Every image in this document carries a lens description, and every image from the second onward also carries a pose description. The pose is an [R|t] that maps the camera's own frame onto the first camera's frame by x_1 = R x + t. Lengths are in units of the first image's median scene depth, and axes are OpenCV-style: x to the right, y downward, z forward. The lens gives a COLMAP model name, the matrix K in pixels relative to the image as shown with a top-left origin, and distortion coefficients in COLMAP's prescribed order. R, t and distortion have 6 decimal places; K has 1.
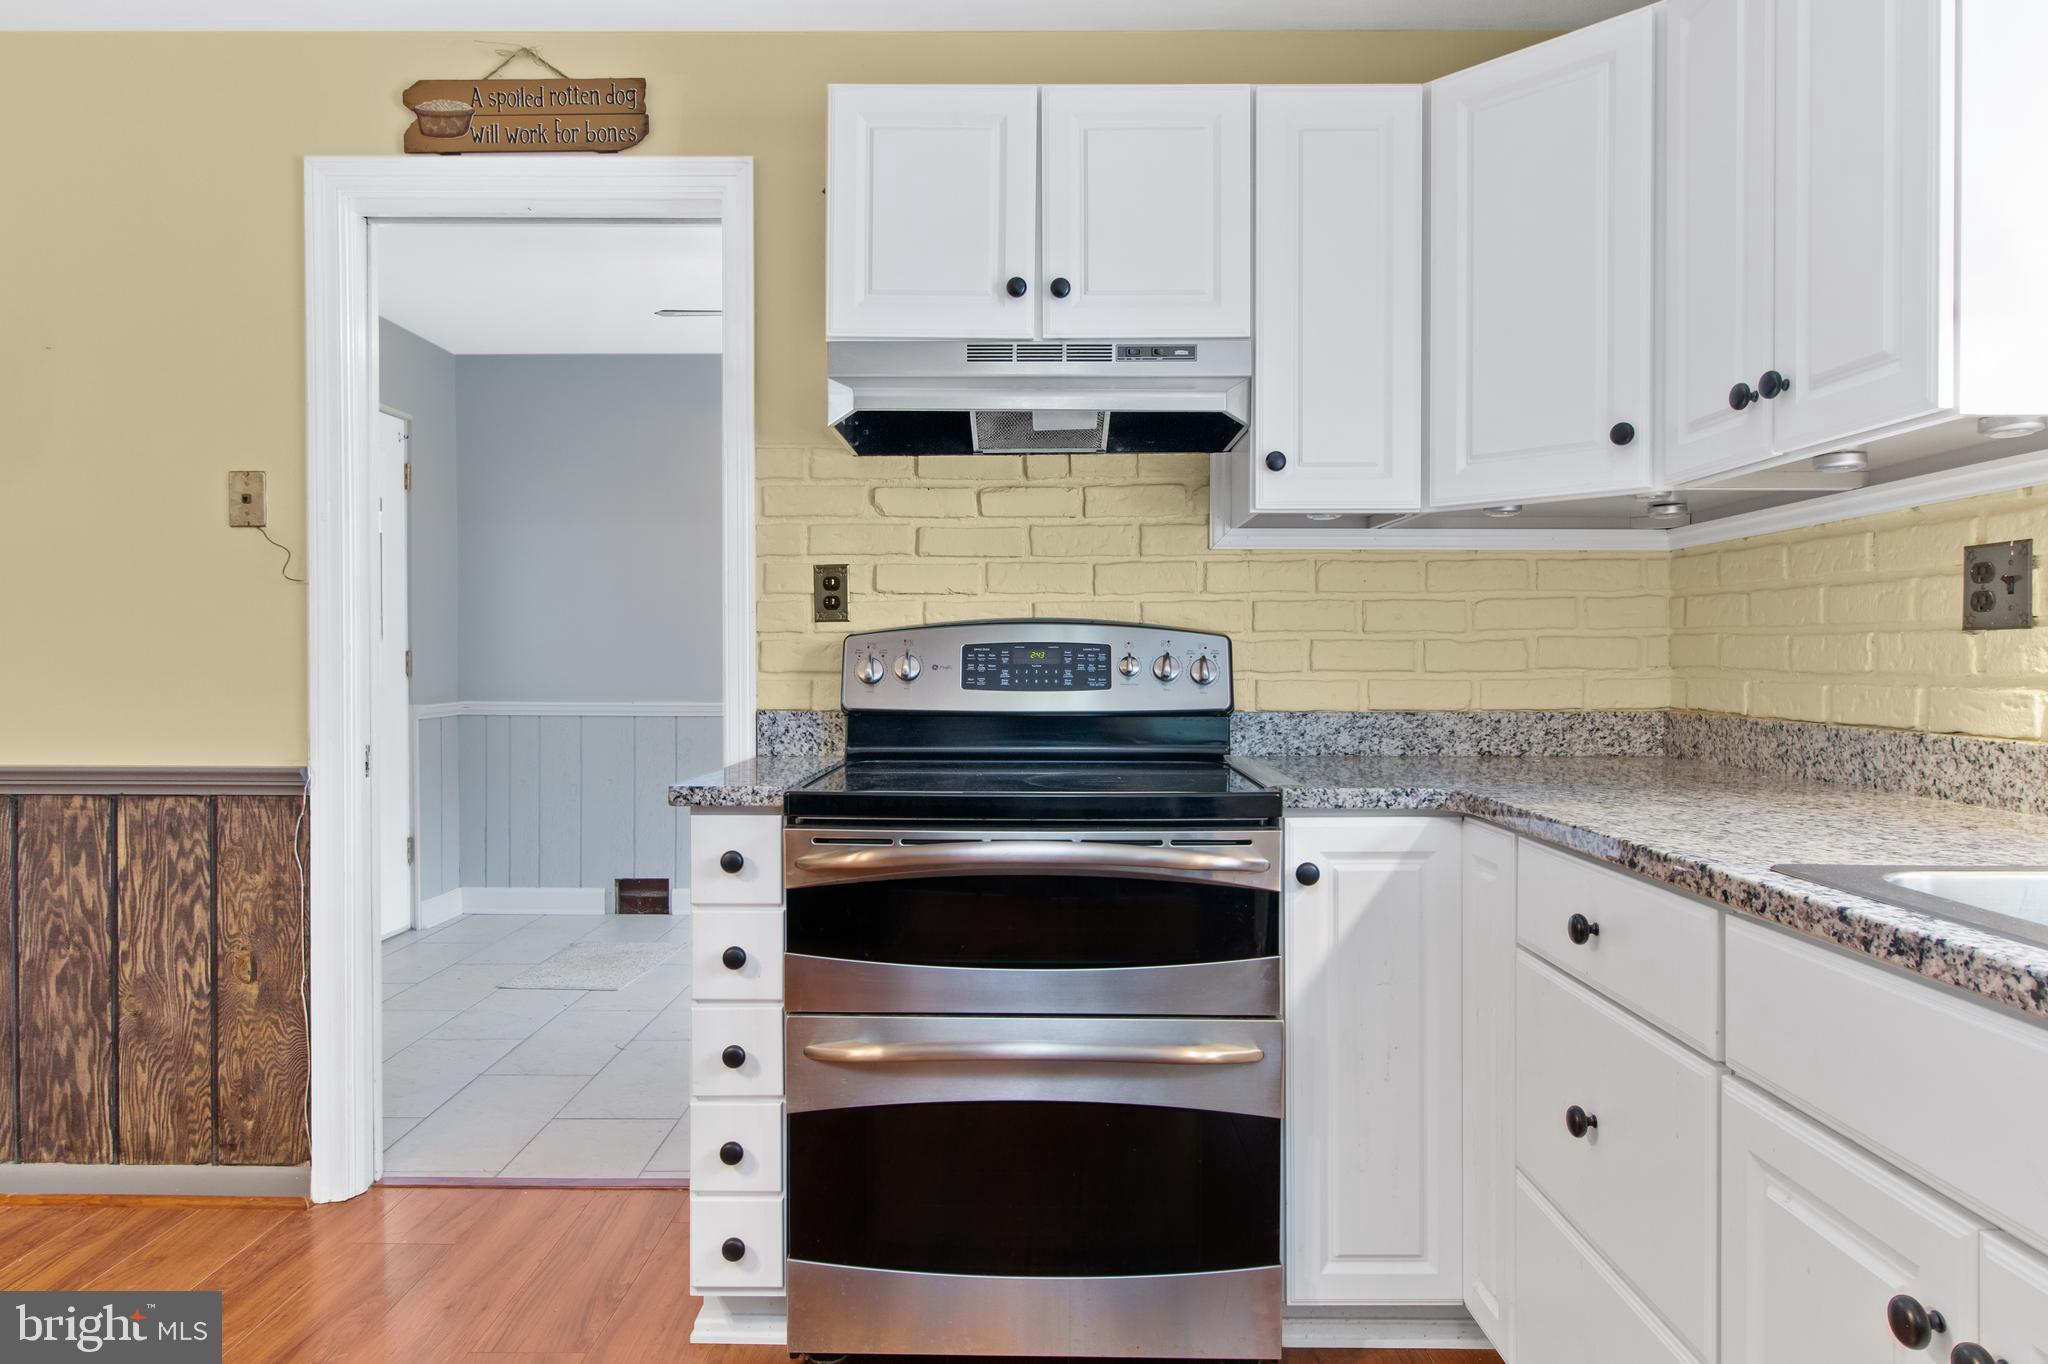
lens RADIAL K [[1306.2, 0, 1015.2], [0, 1306.2, 681.1], [0, 0, 1]] dist [0.005495, -0.001042]
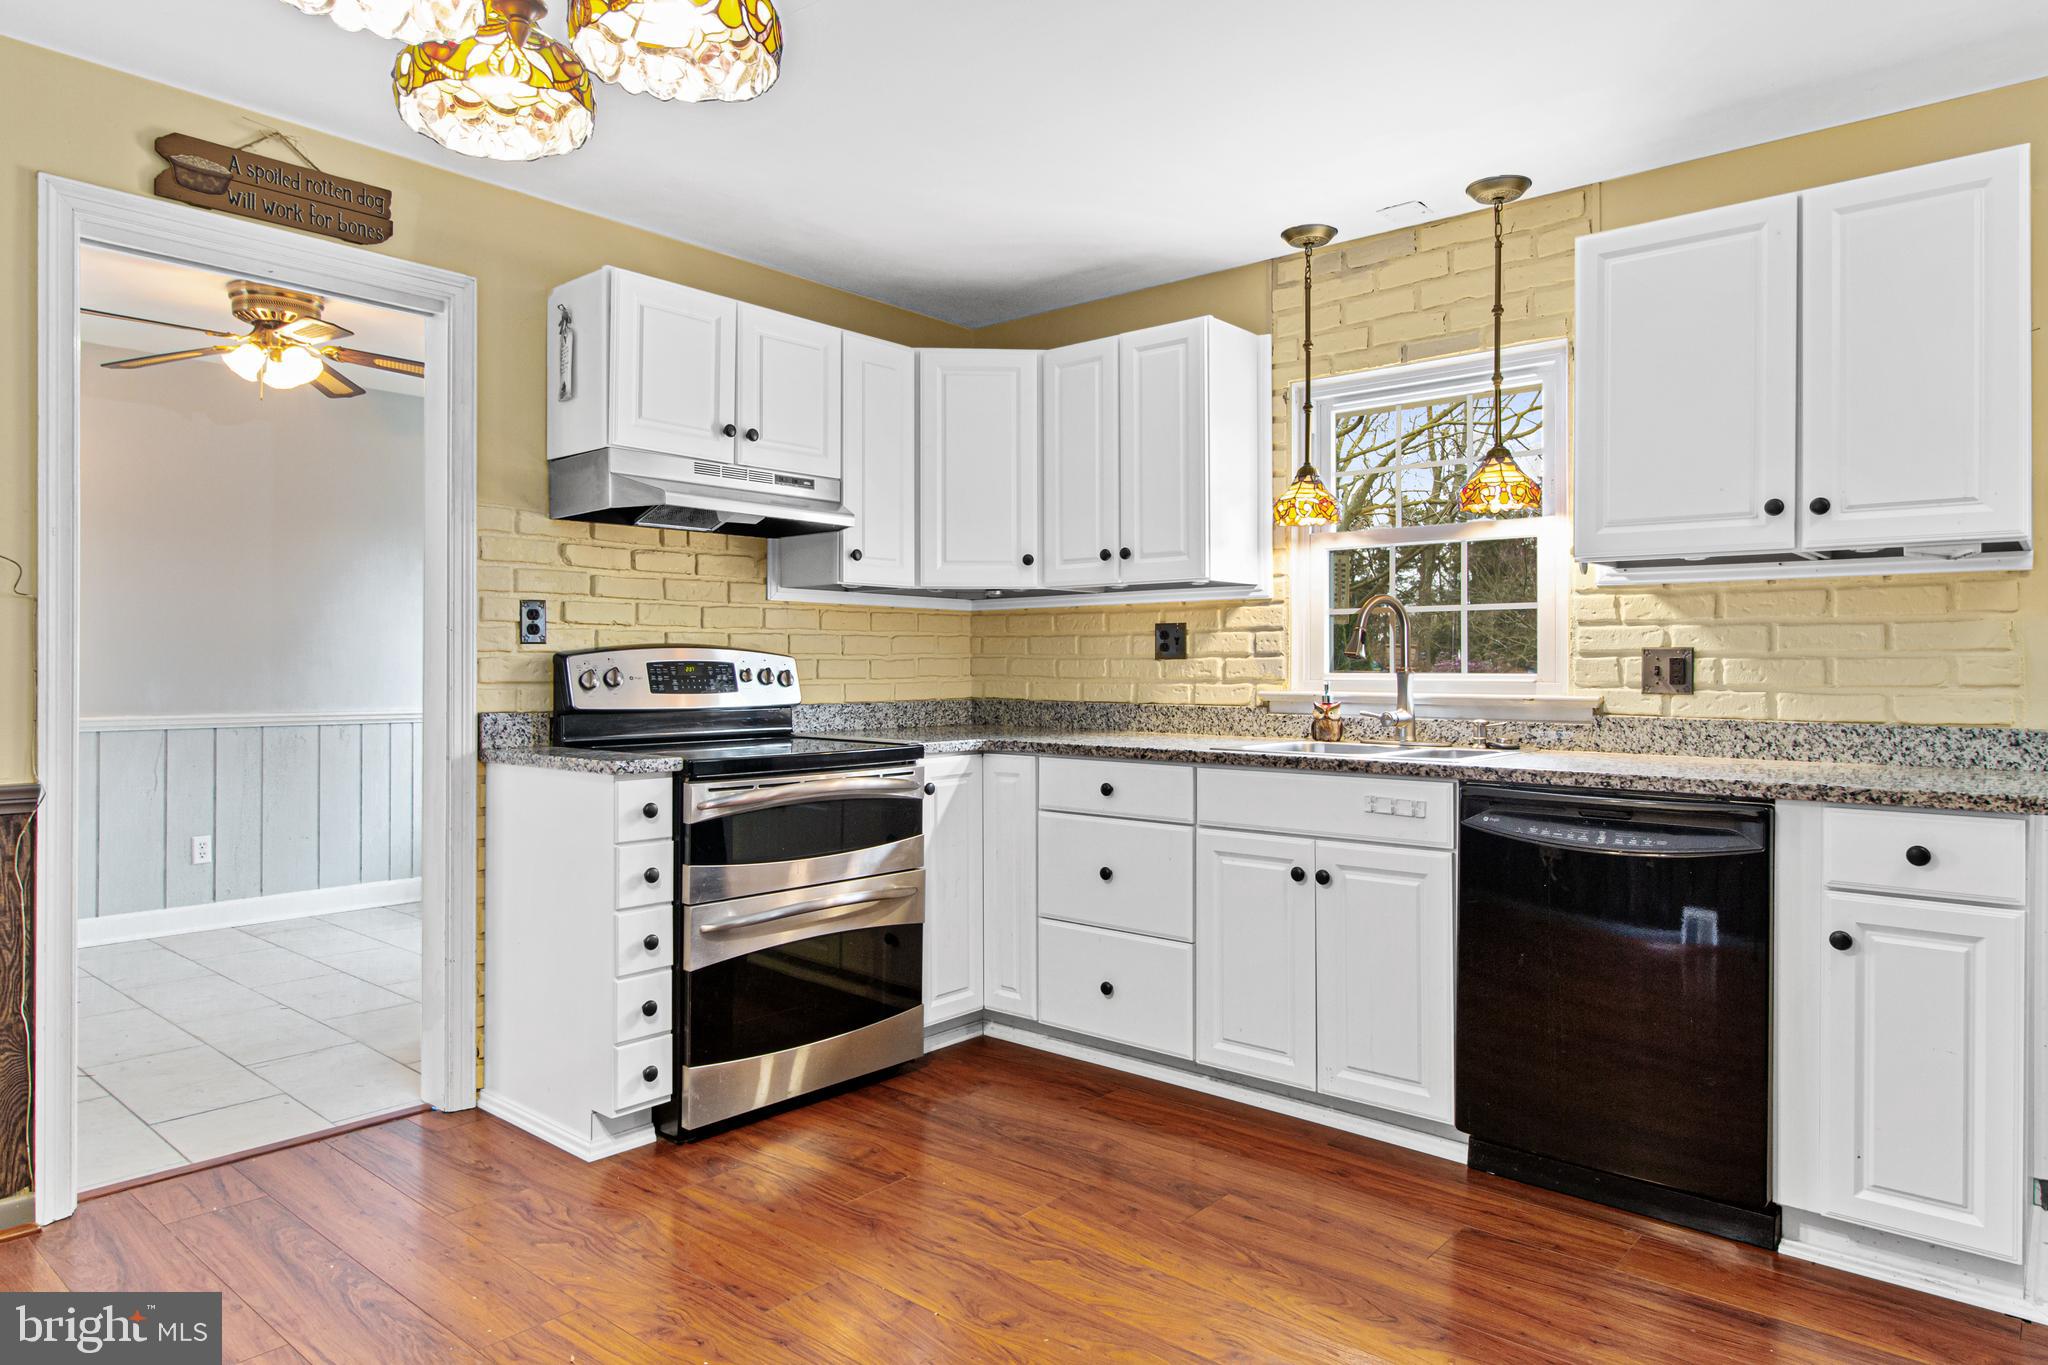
lens RADIAL K [[1306.2, 0, 1020.1], [0, 1306.2, 667.6], [0, 0, 1]] dist [0.005495, -0.001042]
pose [[0.637522, -0.000567, 0.770432, -0.876882], [0.012575, 0.999874, -0.009670, -0.003042], [-0.770330, 0.015853, 0.637449, -0.216589]]
